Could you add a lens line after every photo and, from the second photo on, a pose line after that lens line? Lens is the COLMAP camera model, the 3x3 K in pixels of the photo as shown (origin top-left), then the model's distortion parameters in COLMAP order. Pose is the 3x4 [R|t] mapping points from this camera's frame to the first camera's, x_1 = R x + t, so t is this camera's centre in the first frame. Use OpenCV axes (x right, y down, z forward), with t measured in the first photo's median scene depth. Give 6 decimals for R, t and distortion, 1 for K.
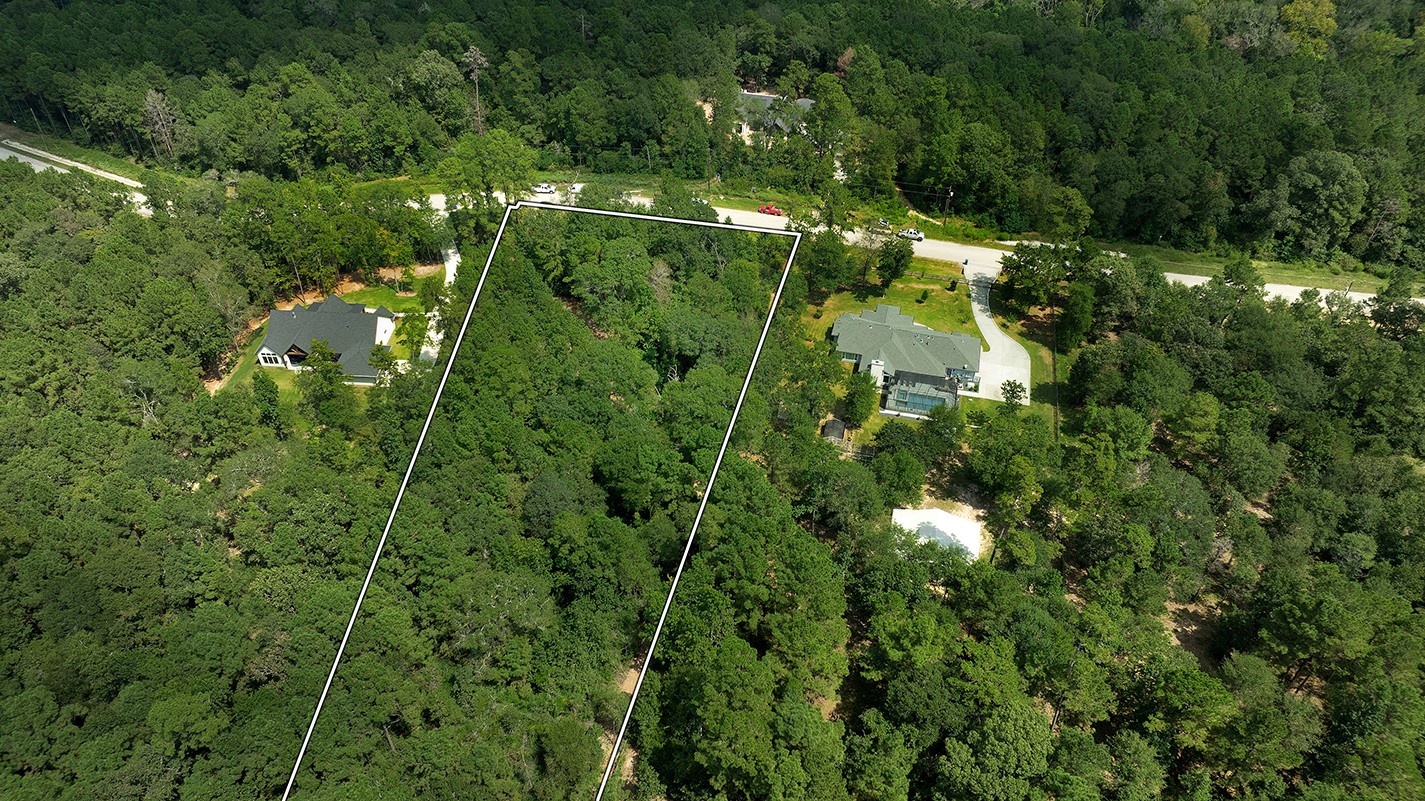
lens RADIAL K [[1028.8, 0, 715.8], [0, 1028.8, 404.1], [0, 0, 1]] dist [-0.016273, 0.000955]
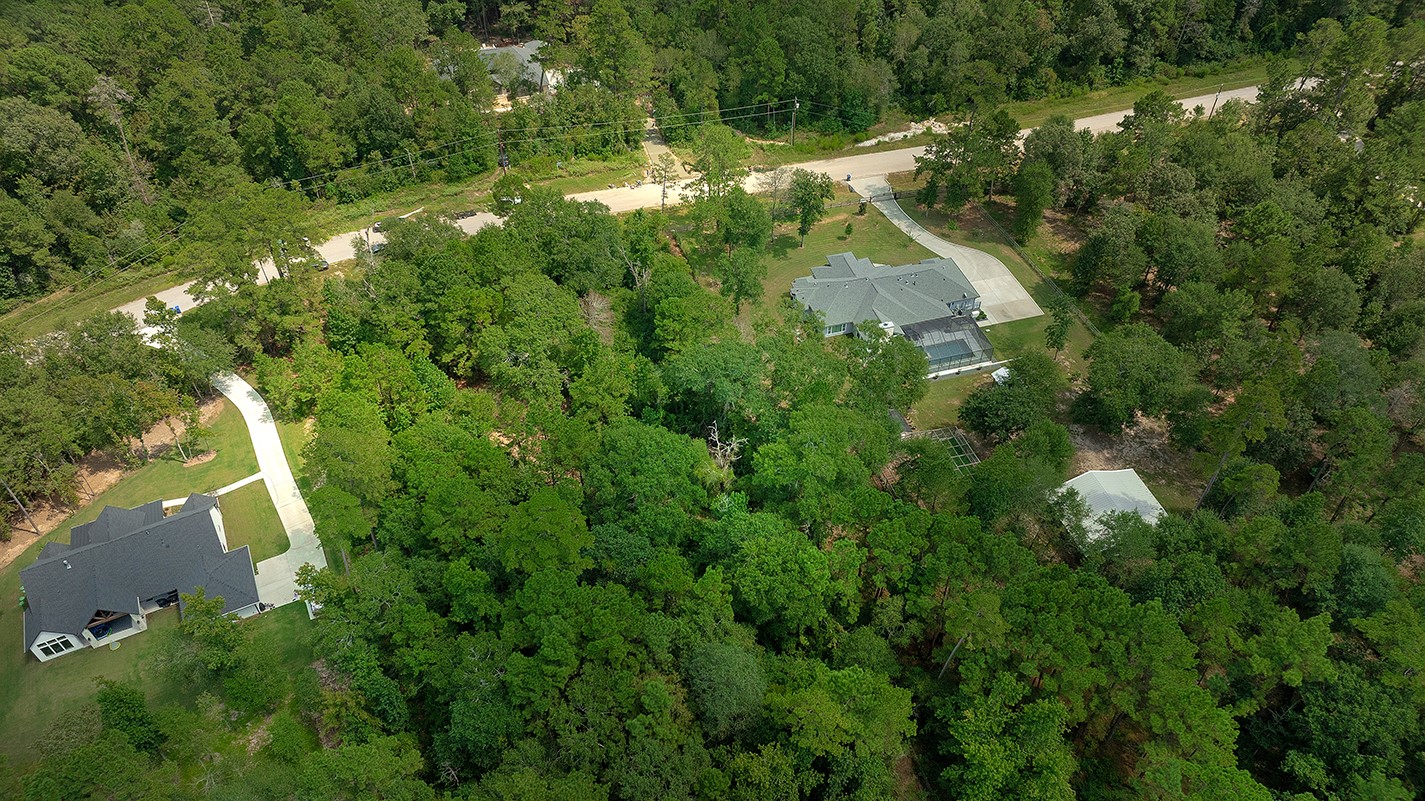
lens RADIAL K [[1028.8, 0, 715.8], [0, 1028.8, 404.1], [0, 0, 1]] dist [-0.016273, 0.000955]
pose [[0.861523, -0.359384, 0.358637, -0.259563], [0.333068, 0.933185, 0.135025, -0.129677], [-0.383201, 0.003124, 0.923660, 0.280203]]
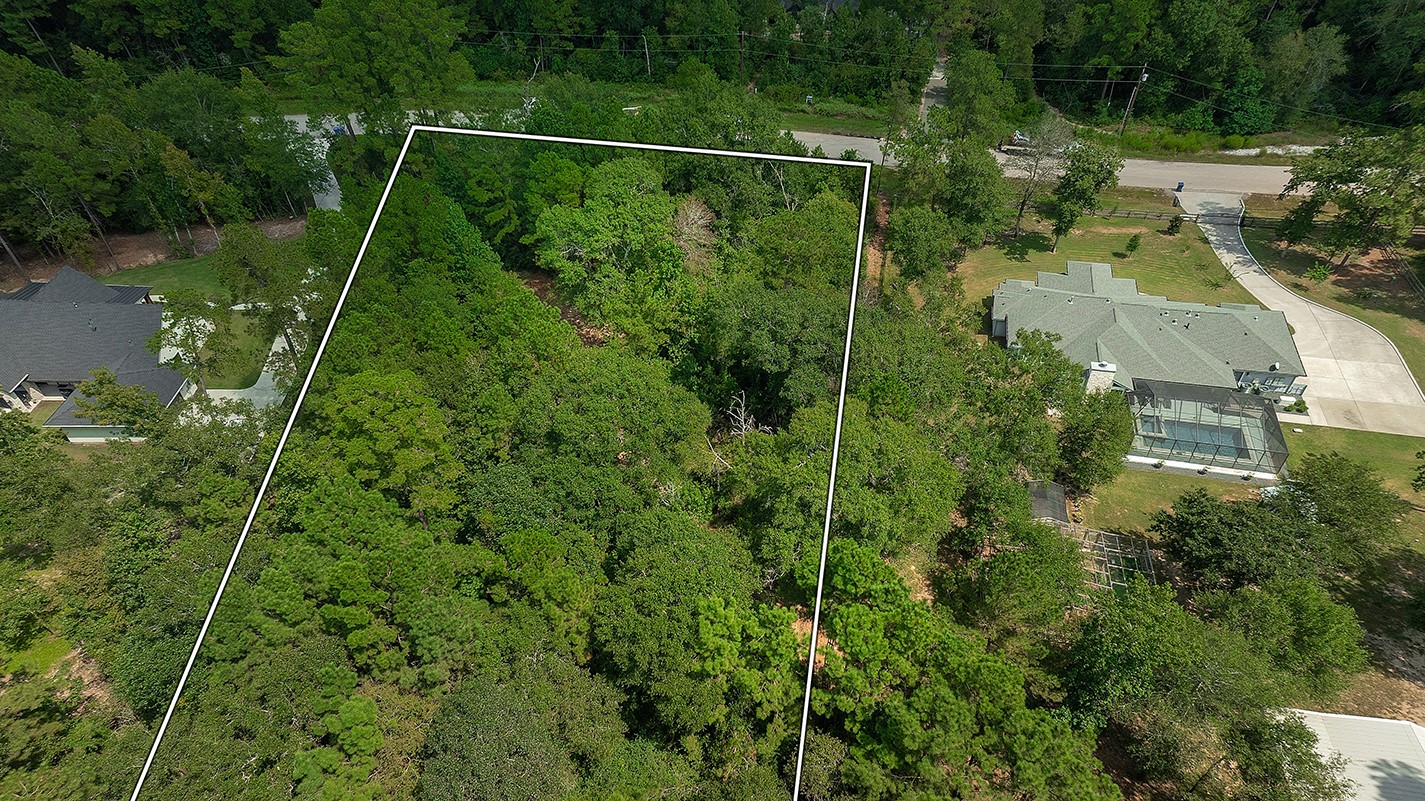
lens RADIAL K [[973.4, 0, 717.5], [0, 973.4, 402.9], [0, 0, 1]] dist [0.164925, 0.209481]
pose [[0.999017, -0.036743, 0.024790, -0.055797], [0.036255, 0.999145, 0.019880, -0.036878], [-0.025499, -0.018962, 0.999495, 0.450715]]
